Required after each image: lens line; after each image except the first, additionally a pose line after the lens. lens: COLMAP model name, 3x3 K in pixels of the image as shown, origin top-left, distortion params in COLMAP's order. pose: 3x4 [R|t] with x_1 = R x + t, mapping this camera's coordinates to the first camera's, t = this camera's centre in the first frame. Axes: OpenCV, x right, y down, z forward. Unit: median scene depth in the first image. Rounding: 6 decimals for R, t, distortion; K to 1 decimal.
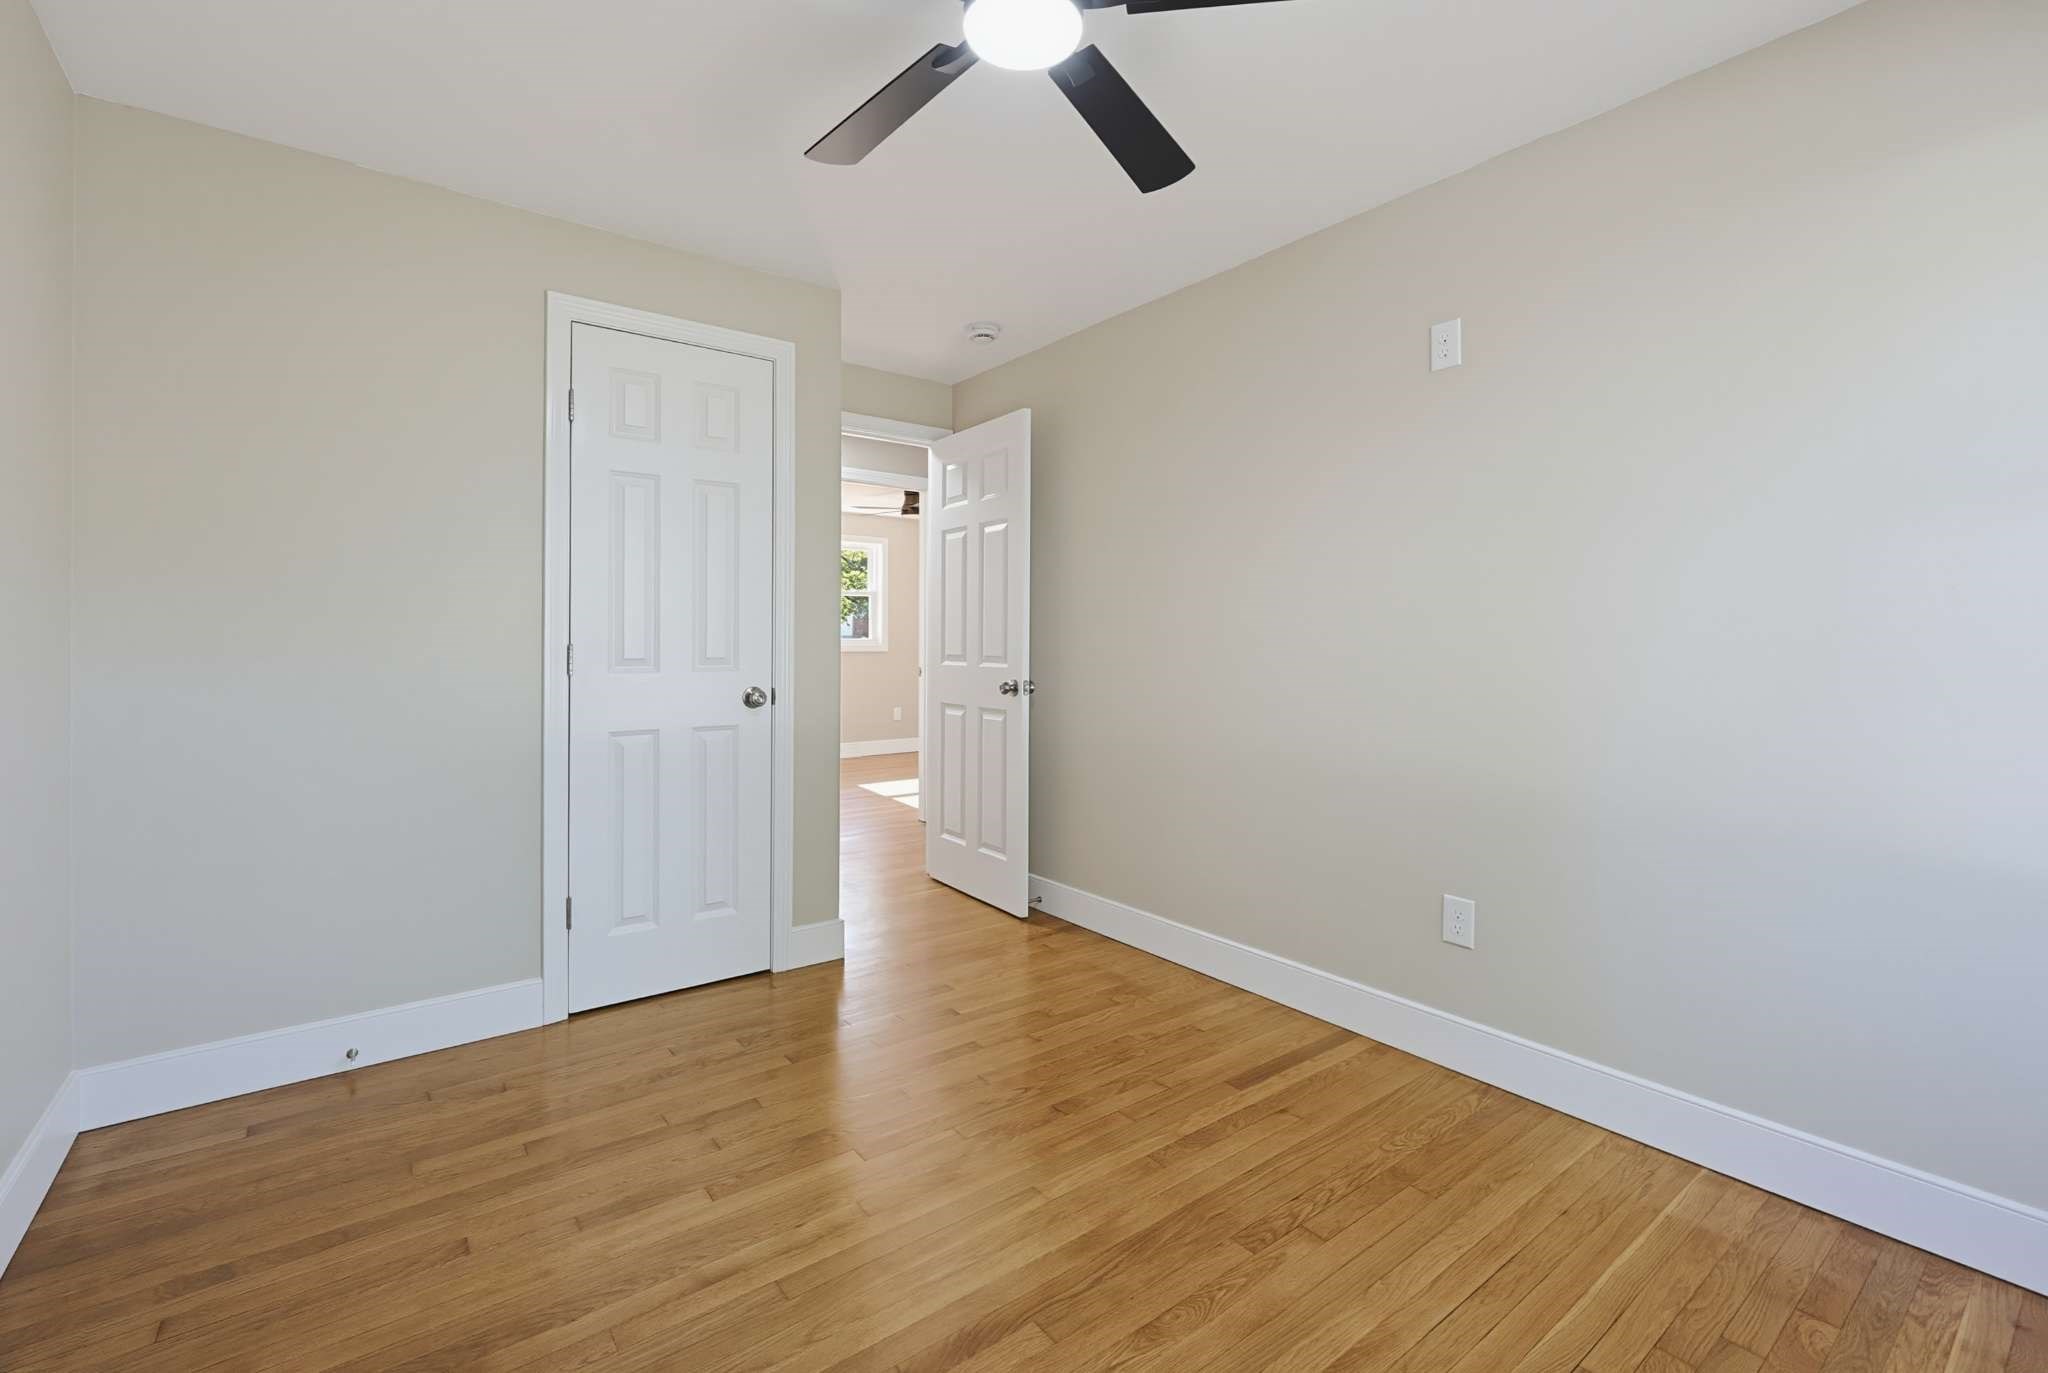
lens RADIAL K [[887.4, 0, 1034.9], [0, 887.4, 670.4], [0, 0, 1]] dist [-0.001285, -0.000285]
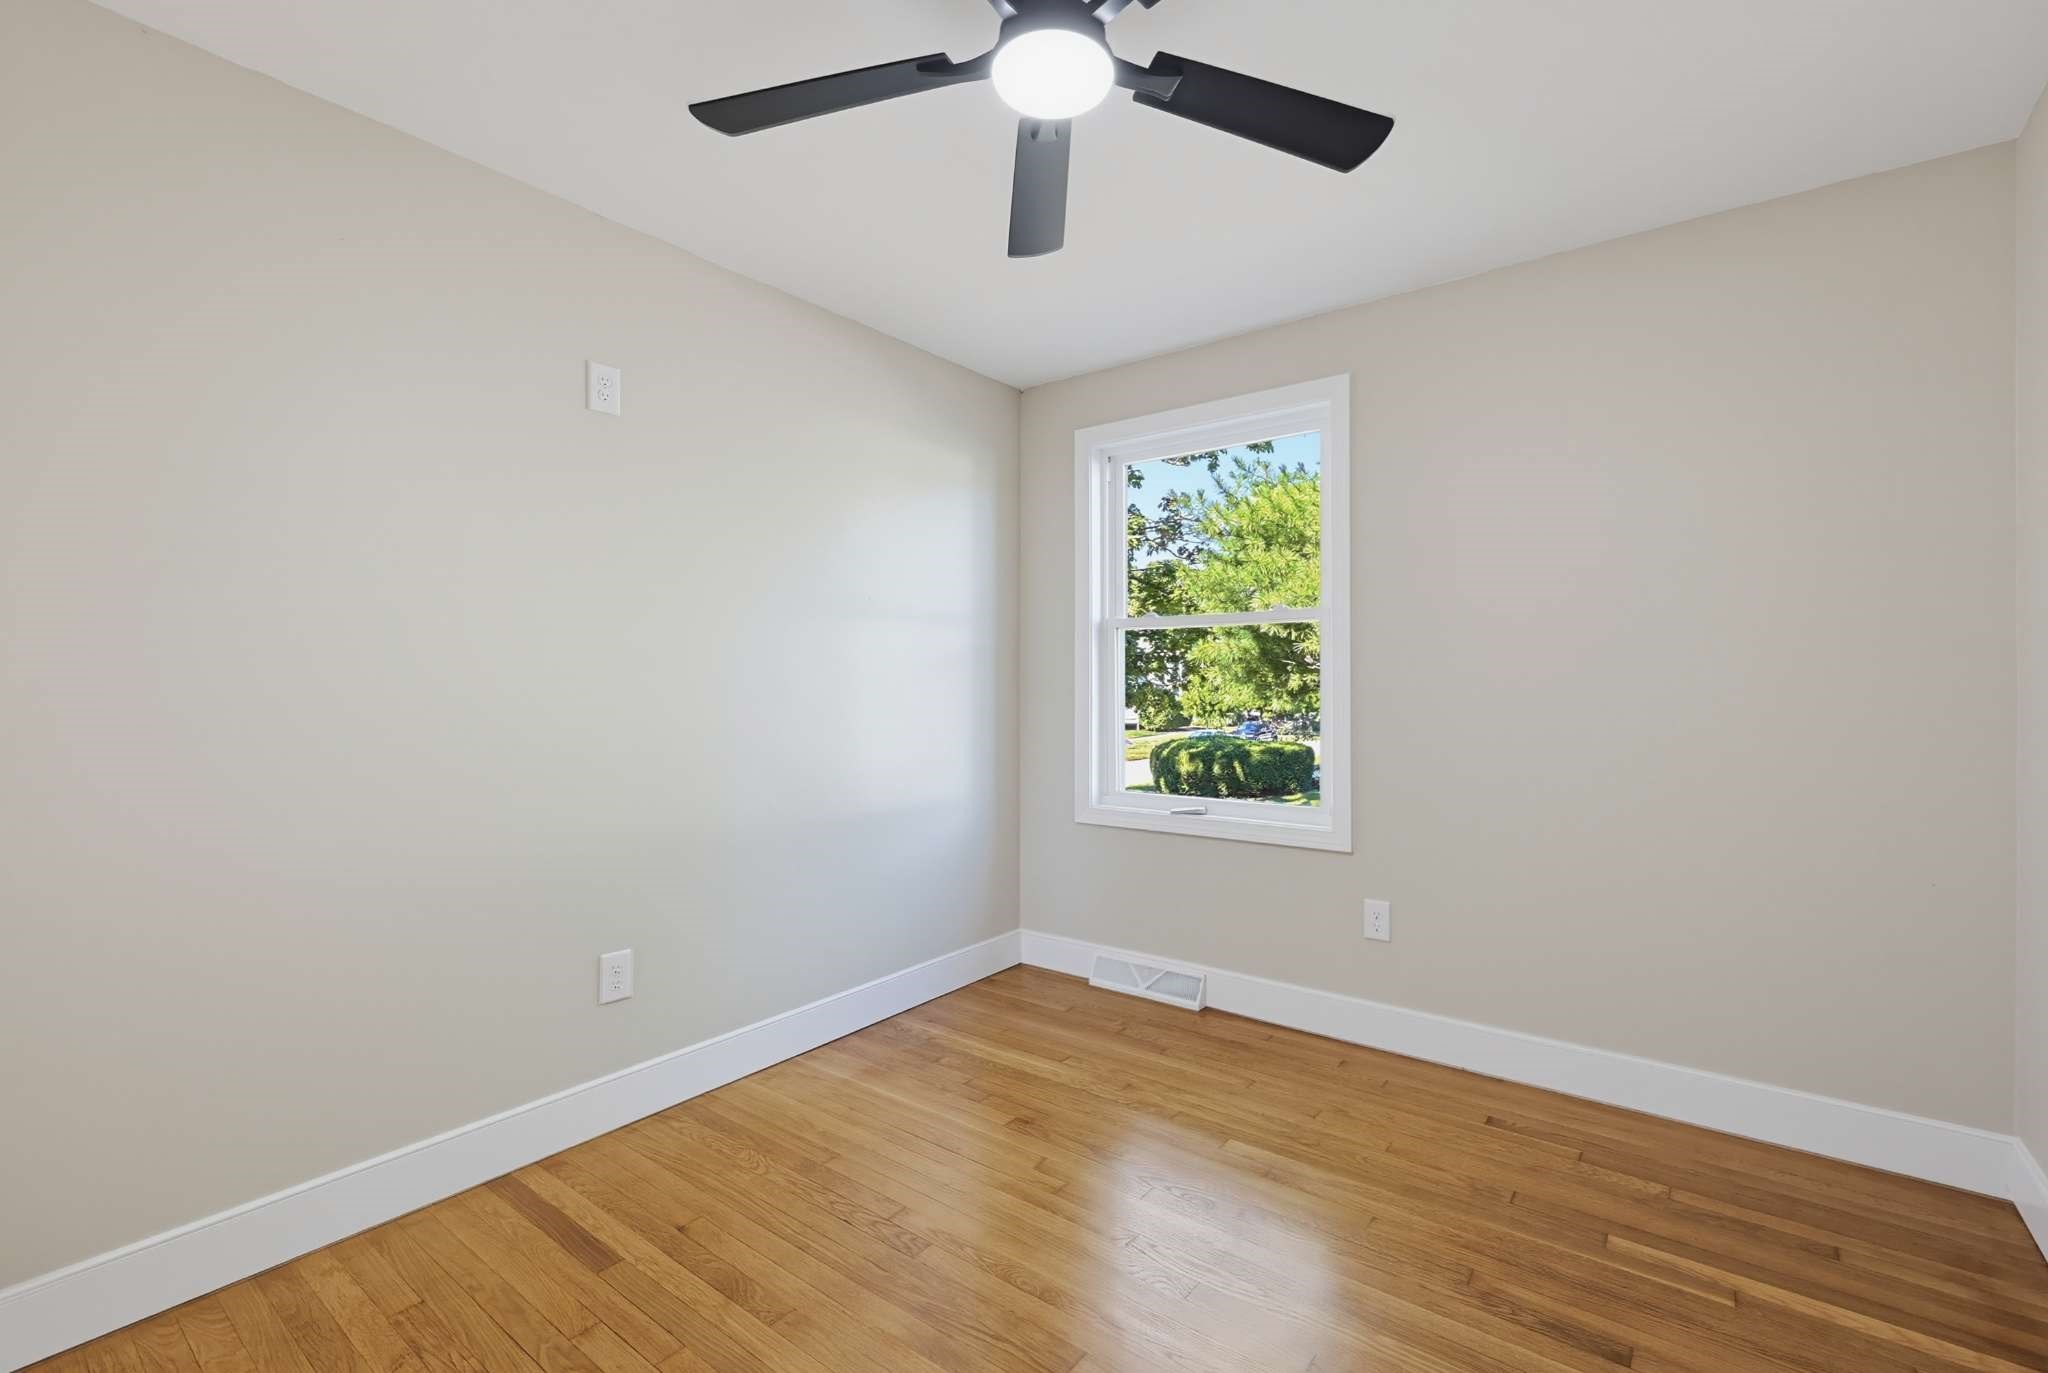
lens RADIAL K [[894.9, 0, 1024.0], [0, 894.9, 686.5], [0, 0, 1]] dist [0.003932, 0.000365]
pose [[-0.263515, 0.004444, 0.964645, -0.648730], [0.028404, 0.999592, 0.003154, -0.029932], [-0.964237, 0.028231, -0.263533, 0.870938]]
